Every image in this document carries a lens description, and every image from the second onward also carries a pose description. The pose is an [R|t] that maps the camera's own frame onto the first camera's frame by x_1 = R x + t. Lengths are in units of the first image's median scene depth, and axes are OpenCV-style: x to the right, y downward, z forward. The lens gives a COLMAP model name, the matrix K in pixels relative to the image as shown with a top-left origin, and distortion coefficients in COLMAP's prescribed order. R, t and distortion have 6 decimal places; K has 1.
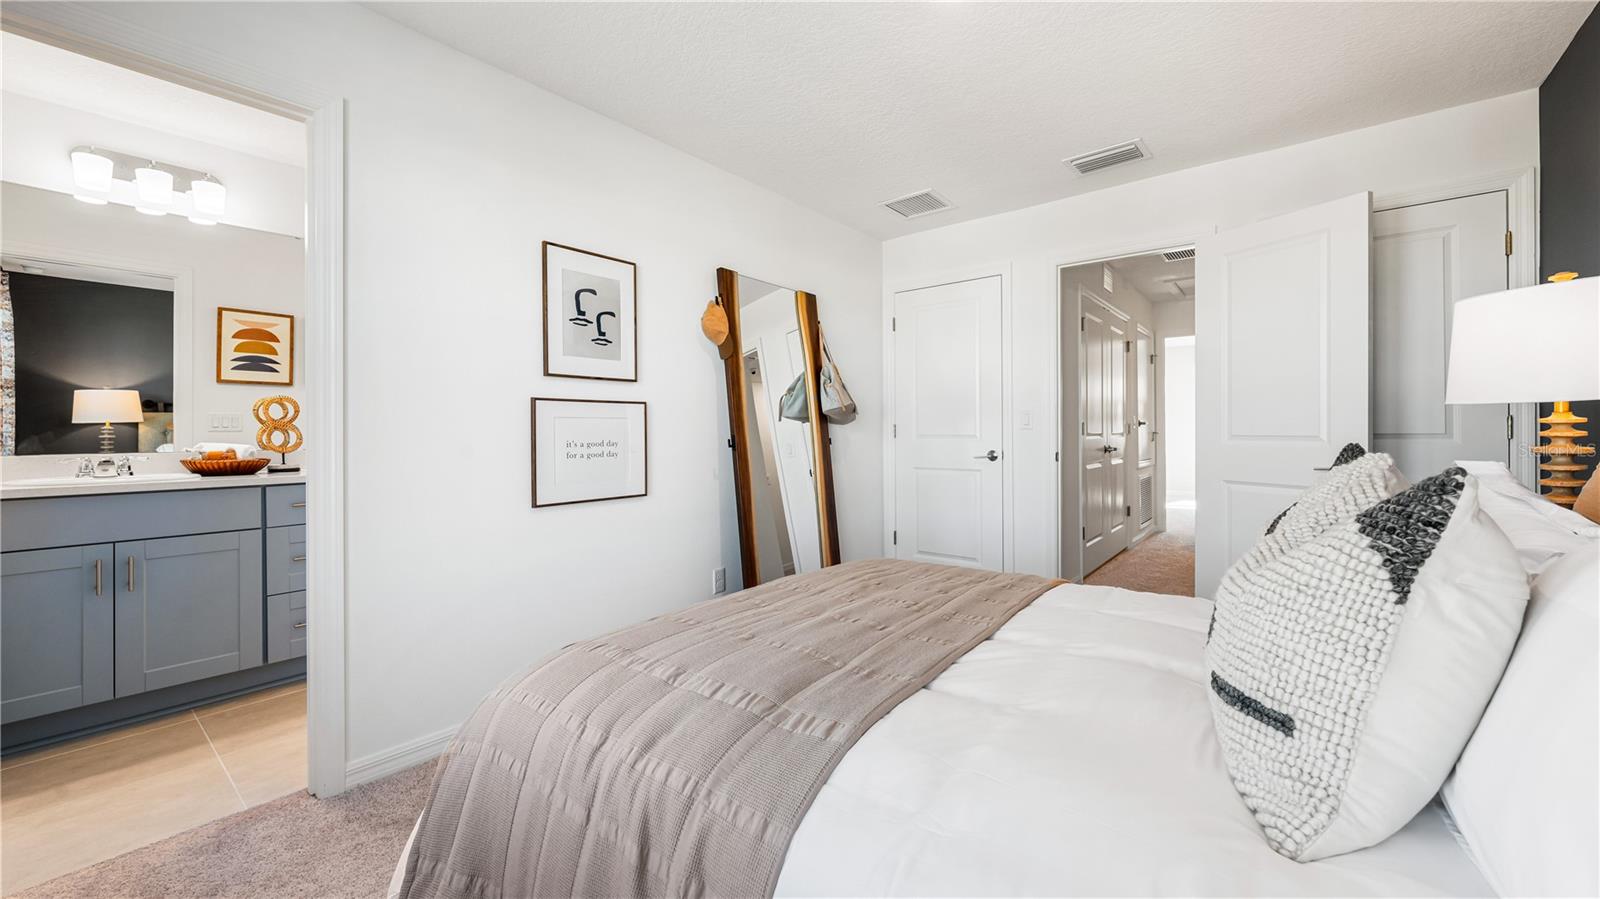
lens RADIAL K [[618.8, 0, 801.9], [0, 618.8, 433.1], [0, 0, 1]] dist [0.000138, -0.000074]
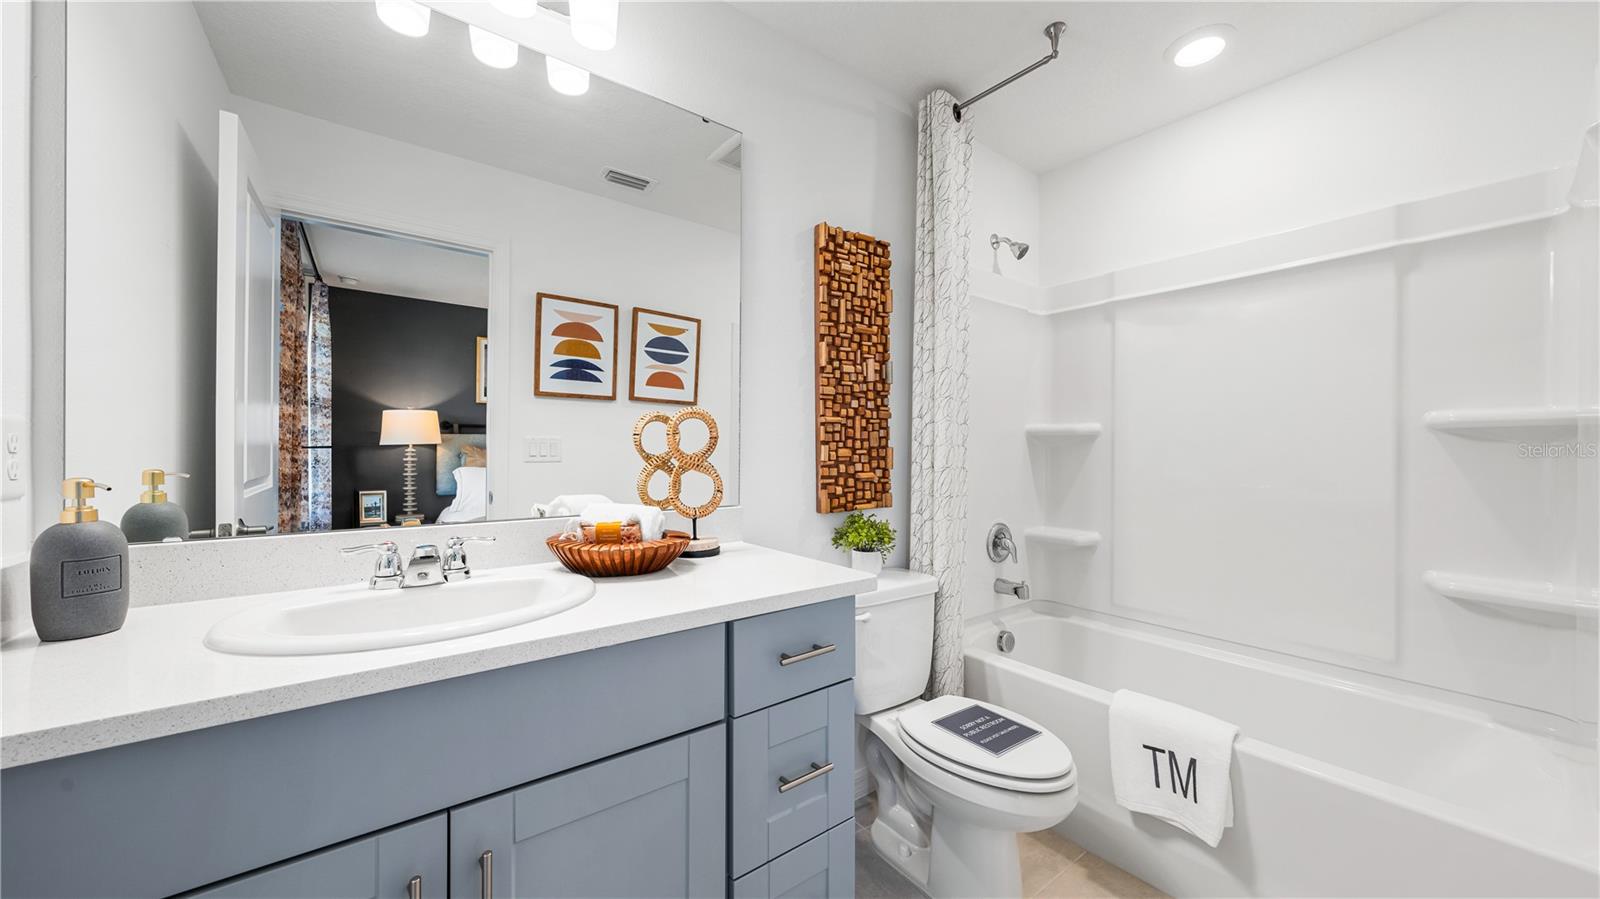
lens RADIAL K [[570.5, 0, 800.5], [0, 570.5, 455.7], [0, 0, 1]] dist [-0.000507, -0.000089]
pose [[0.971724, 0.013121, -0.235756, -0.458721], [-0.011956, 0.999908, 0.006370, -0.017590], [0.235818, -0.003371, 0.971791, 0.398354]]
